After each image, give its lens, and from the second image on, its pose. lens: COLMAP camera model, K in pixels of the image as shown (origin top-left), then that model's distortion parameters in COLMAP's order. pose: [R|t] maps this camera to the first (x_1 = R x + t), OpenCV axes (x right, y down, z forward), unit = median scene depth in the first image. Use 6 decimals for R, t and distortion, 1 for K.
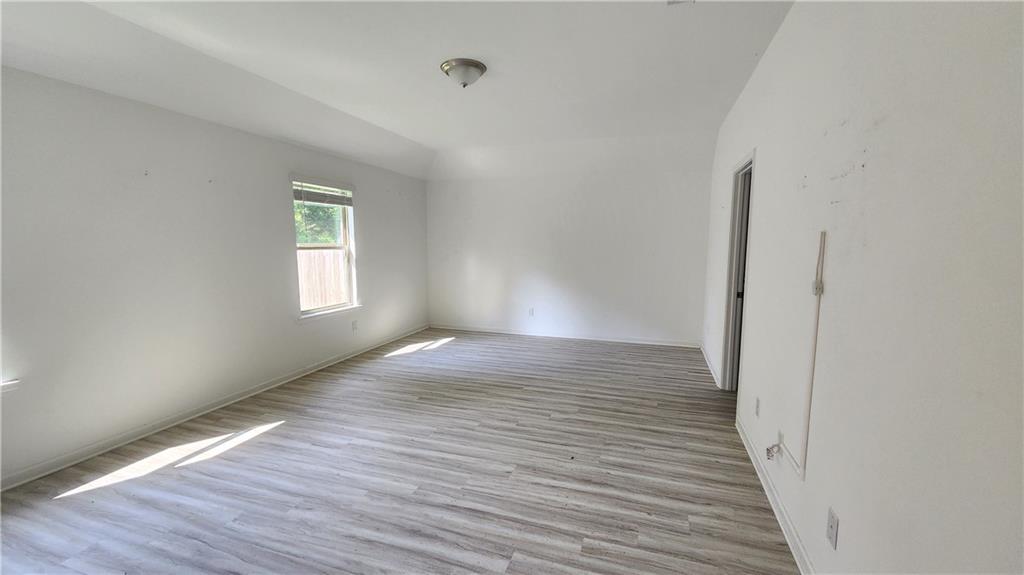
lens RADIAL K [[417.3, 0, 513.4], [0, 417.3, 288.5], [0, 0, 1]] dist [0.002942, 0.000330]
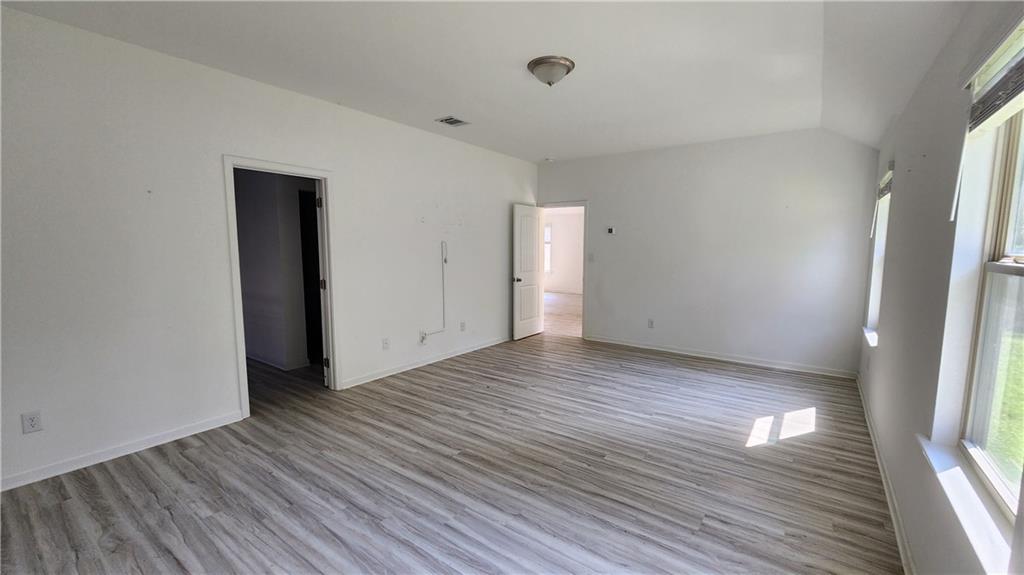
lens RADIAL K [[417.3, 0, 514.1], [0, 417.3, 289.7], [0, 0, 1]] dist [0.002942, 0.000330]
pose [[-0.951577, -0.037911, 0.305063, -0.337884], [0.029344, 0.976633, 0.212900, -0.223352], [-0.306006, 0.211543, -0.928229, 1.955674]]
